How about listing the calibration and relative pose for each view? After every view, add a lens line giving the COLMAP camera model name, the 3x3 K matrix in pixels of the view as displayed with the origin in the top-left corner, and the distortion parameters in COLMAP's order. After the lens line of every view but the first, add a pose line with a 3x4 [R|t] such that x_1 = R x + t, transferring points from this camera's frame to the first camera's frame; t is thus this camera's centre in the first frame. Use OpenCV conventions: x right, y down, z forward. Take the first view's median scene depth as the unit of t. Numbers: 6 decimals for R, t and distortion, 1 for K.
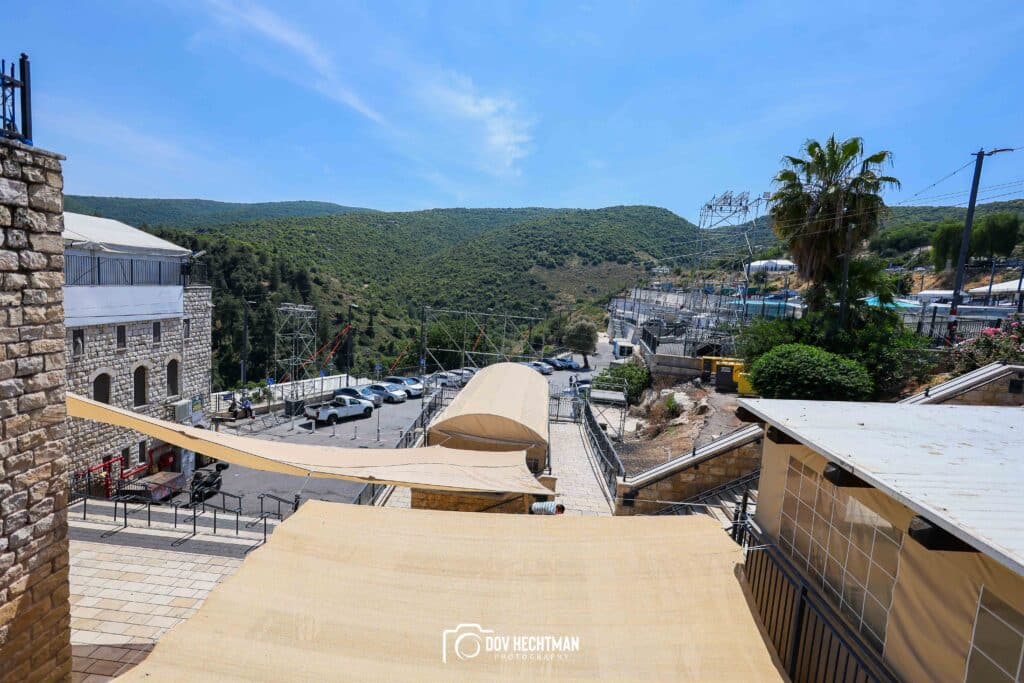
lens RADIAL K [[466.0, 0, 513.2], [0, 466.0, 336.8], [0, 0, 1]] dist [0.000245, 0.000633]
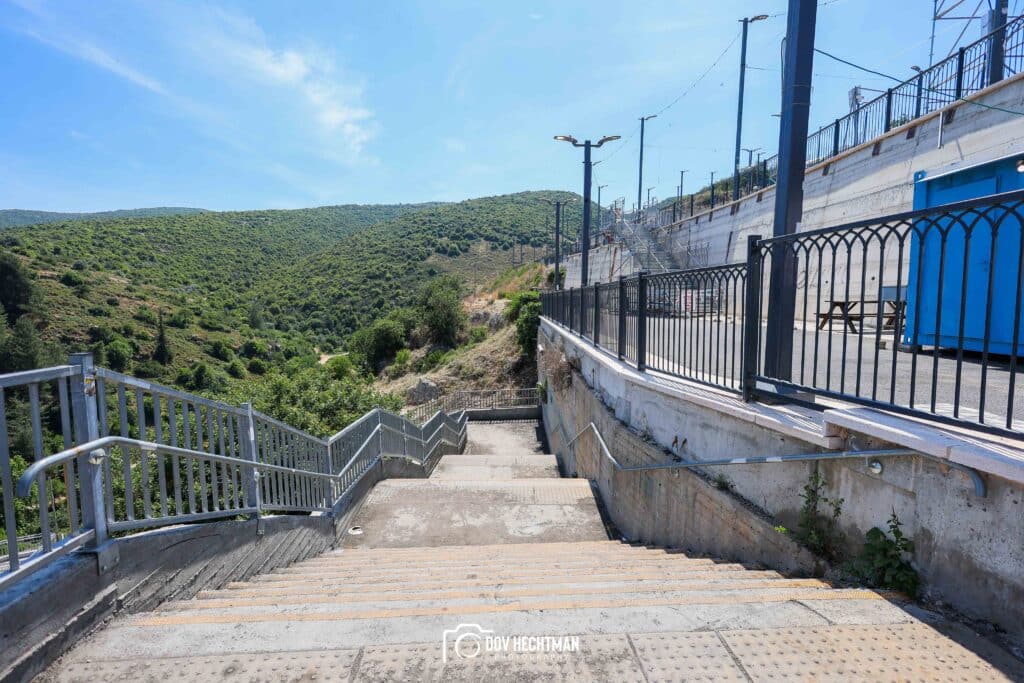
lens RADIAL K [[469.1, 0, 514.9], [0, 469.1, 344.1], [0, 0, 1]] dist [0.000947, 0.000325]
pose [[0.979561, -0.090604, 0.179584, 0.022734], [0.088825, 0.995886, 0.017943, 0.003638], [-0.180471, -0.001625, 0.983579, 0.157324]]
